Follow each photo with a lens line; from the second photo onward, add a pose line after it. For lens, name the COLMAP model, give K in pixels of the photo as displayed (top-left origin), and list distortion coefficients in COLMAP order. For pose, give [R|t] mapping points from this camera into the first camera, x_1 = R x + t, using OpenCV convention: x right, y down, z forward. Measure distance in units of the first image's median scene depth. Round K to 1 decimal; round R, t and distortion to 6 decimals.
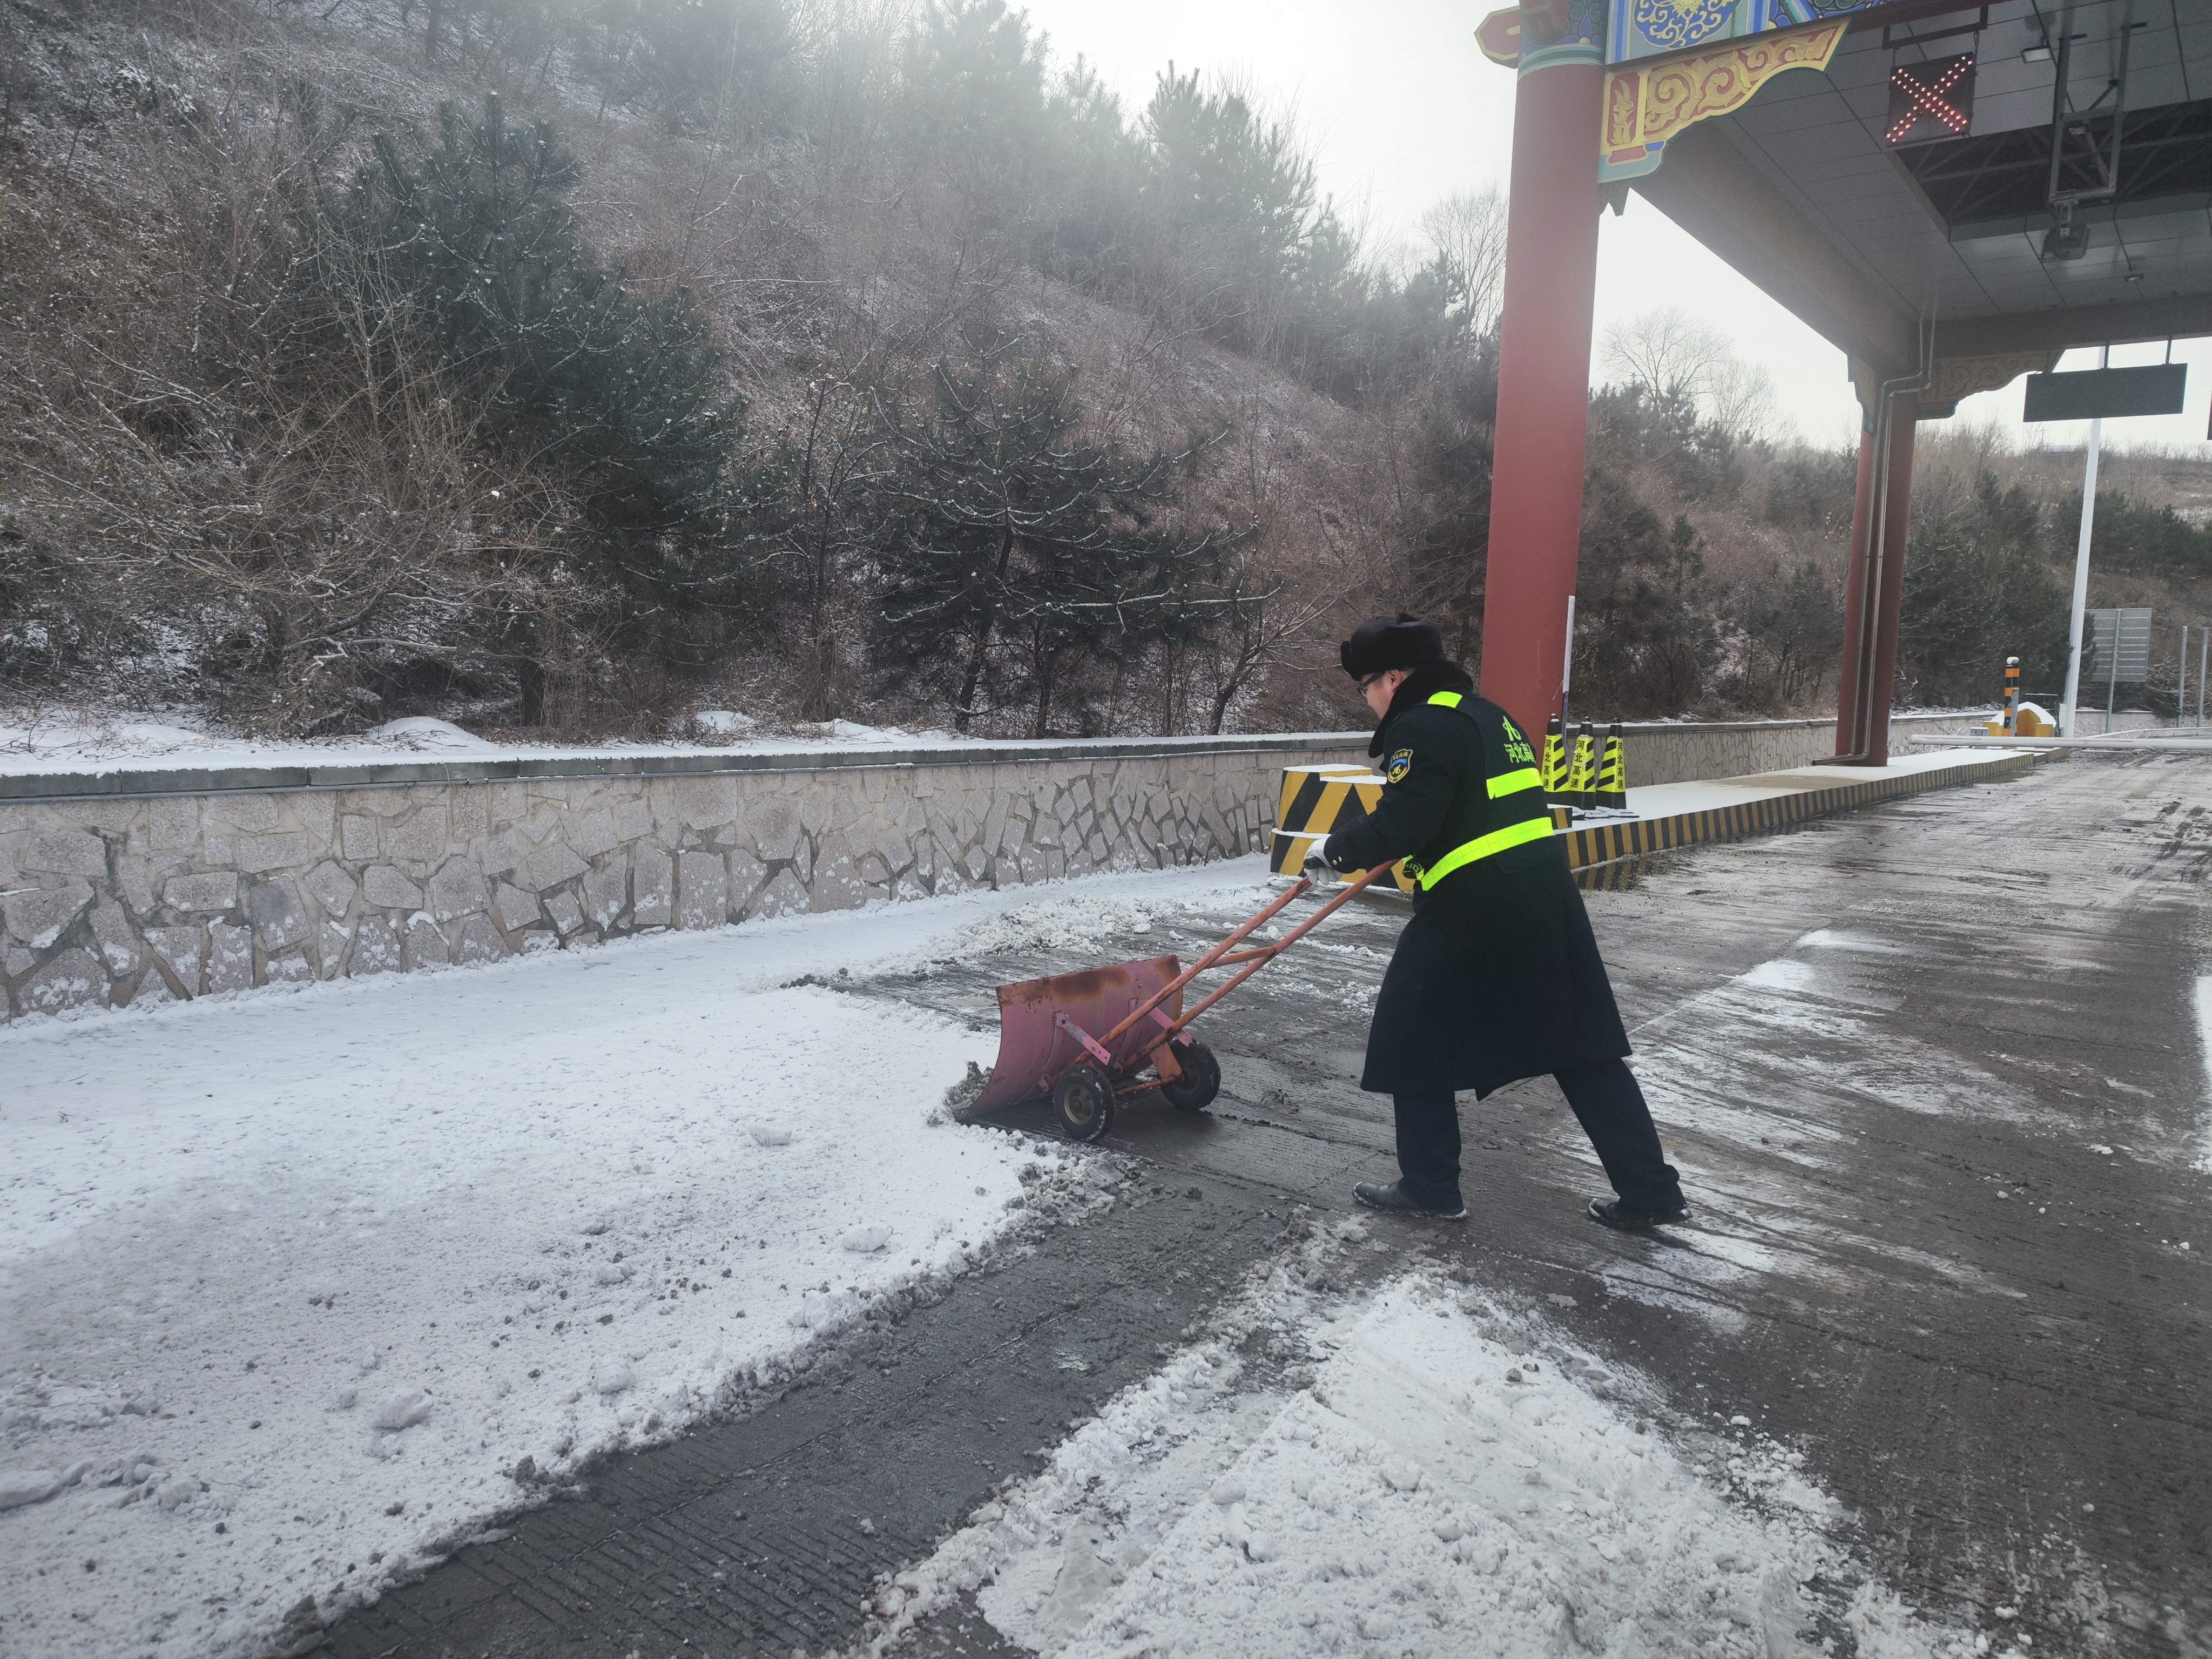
lens RADIAL K [[1554.8, 0, 1106.0], [0, 1554.8, 829.5], [0, 0, 1]] dist [0.023325, 0.000011]
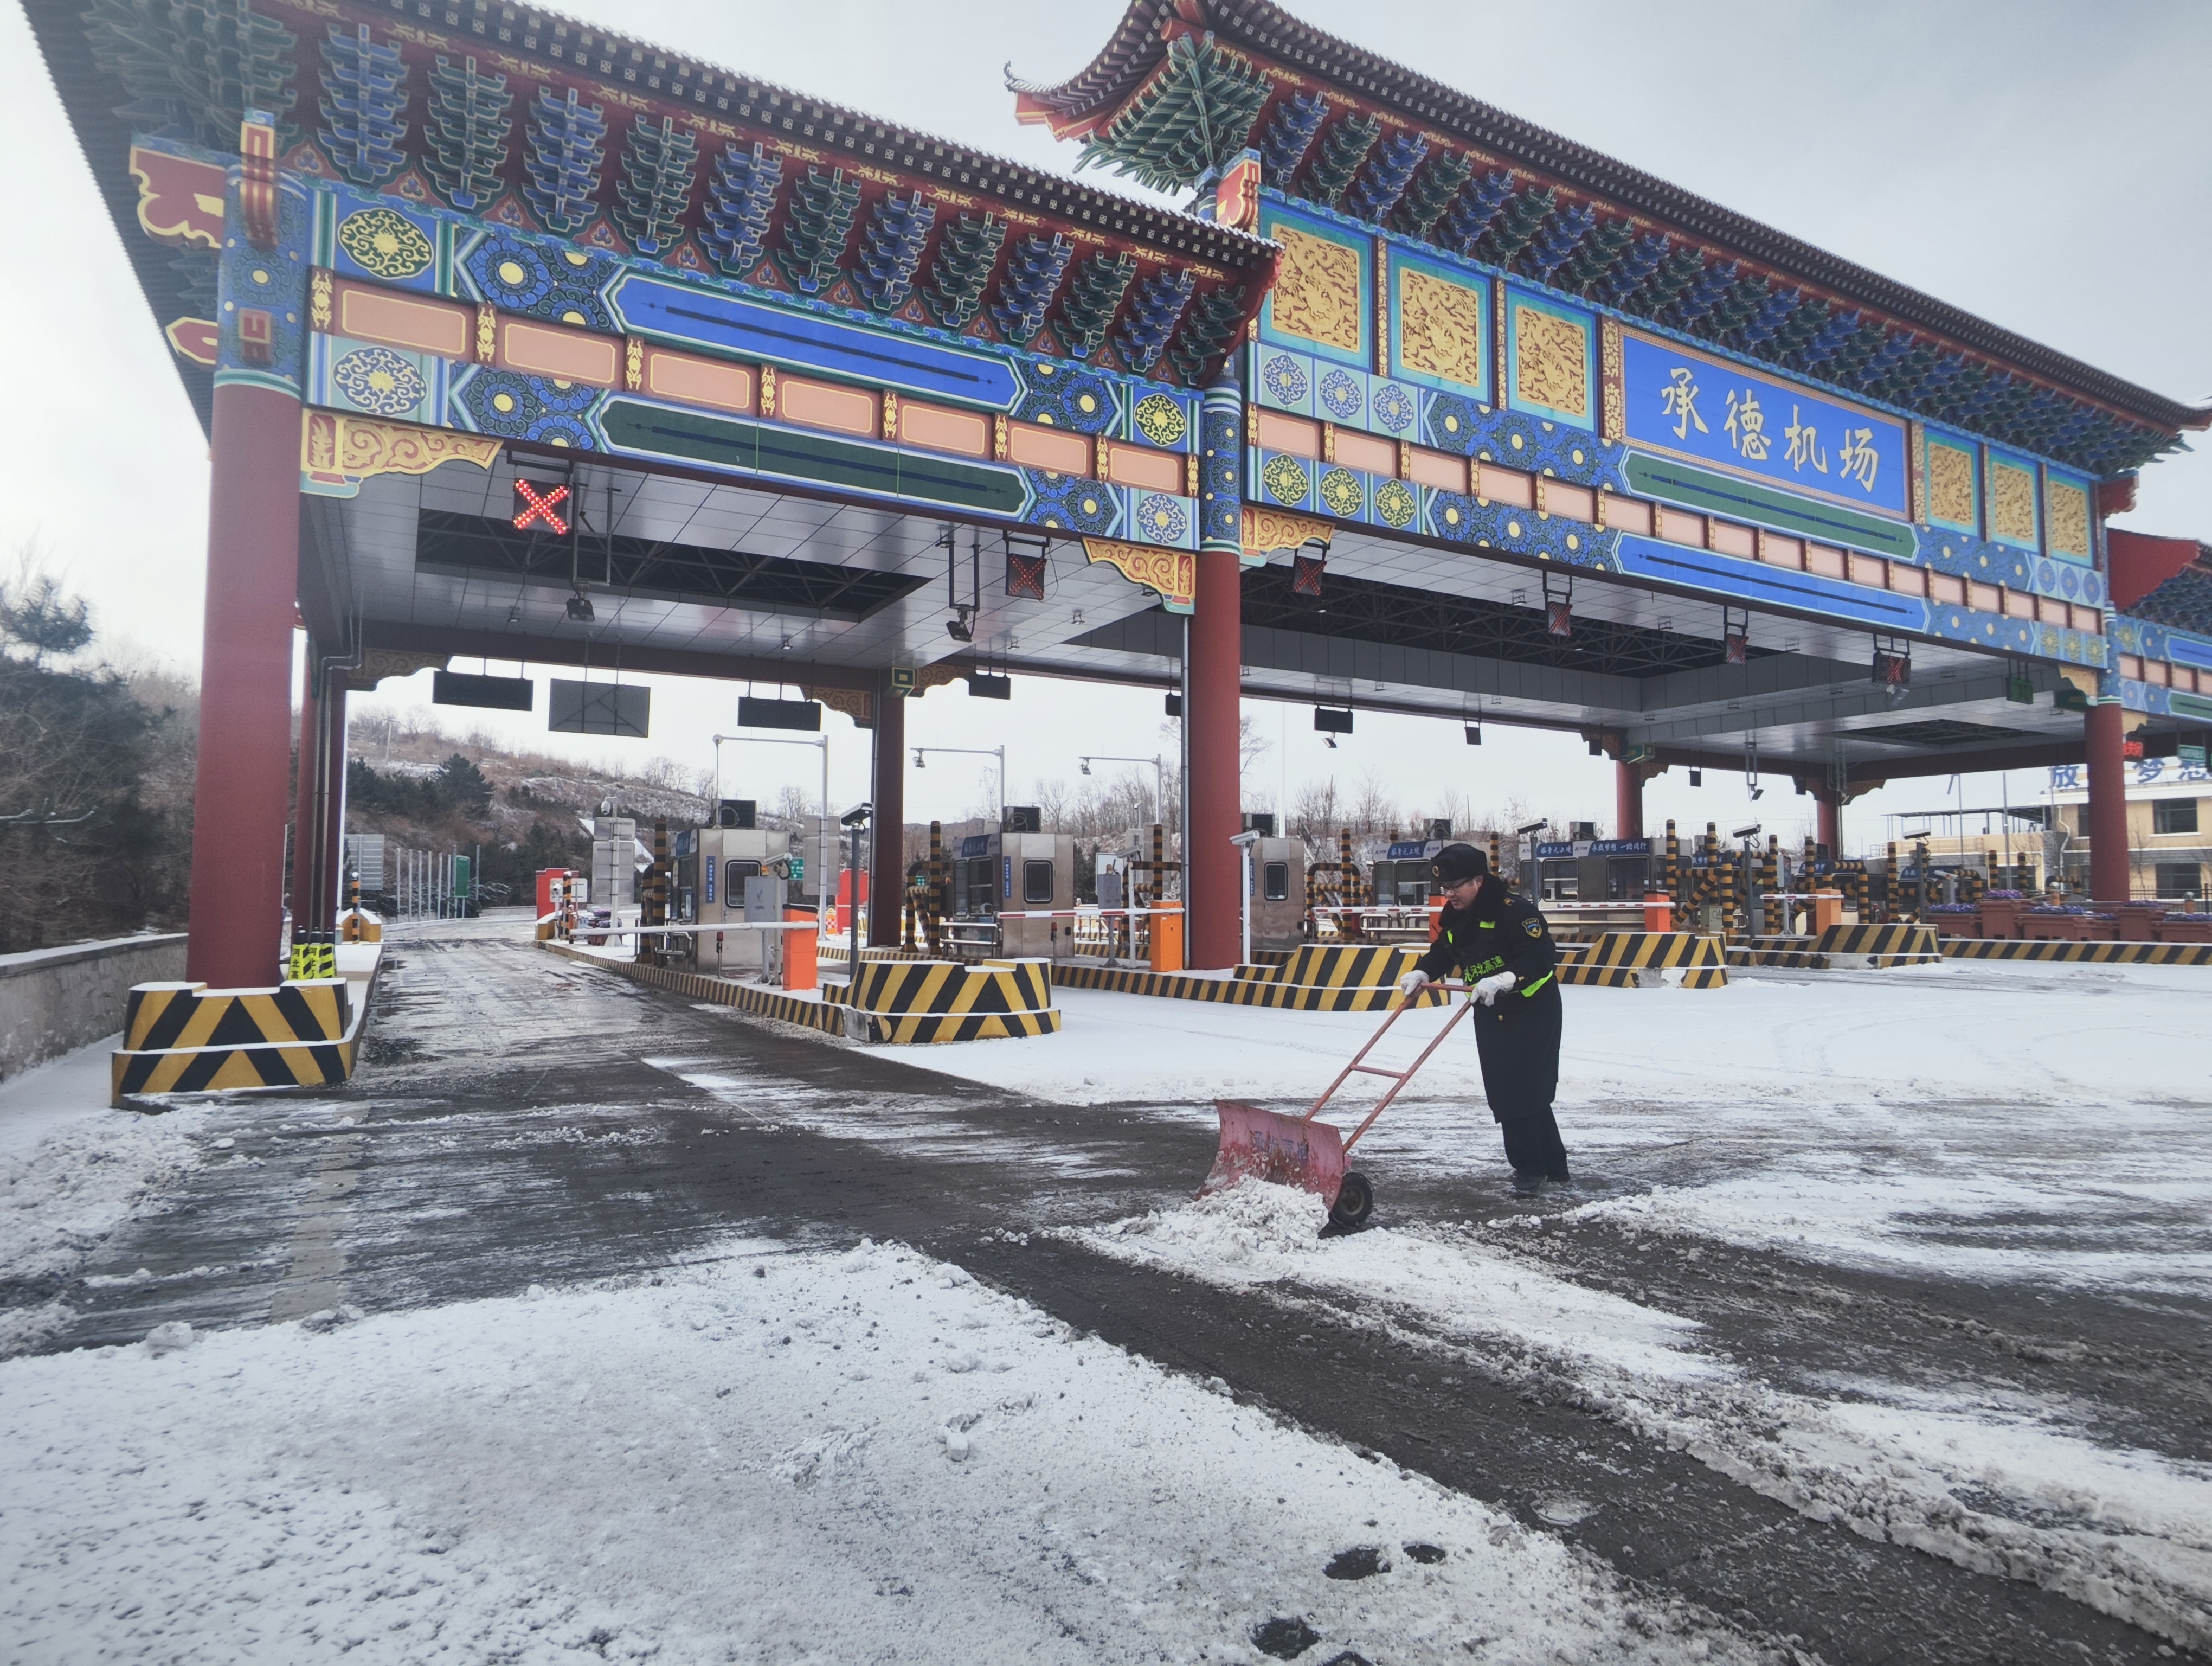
lens RADIAL K [[1276.3, 0, 1106.0], [0, 1276.3, 833.0], [0, 0, 1]] dist [0.042307, 0.000056]
pose [[0.396436, 0.025347, 0.917712, -0.373270], [0.100693, 0.992388, -0.070907, -0.014227], [-0.912524, 0.120518, 0.390866, 0.064002]]
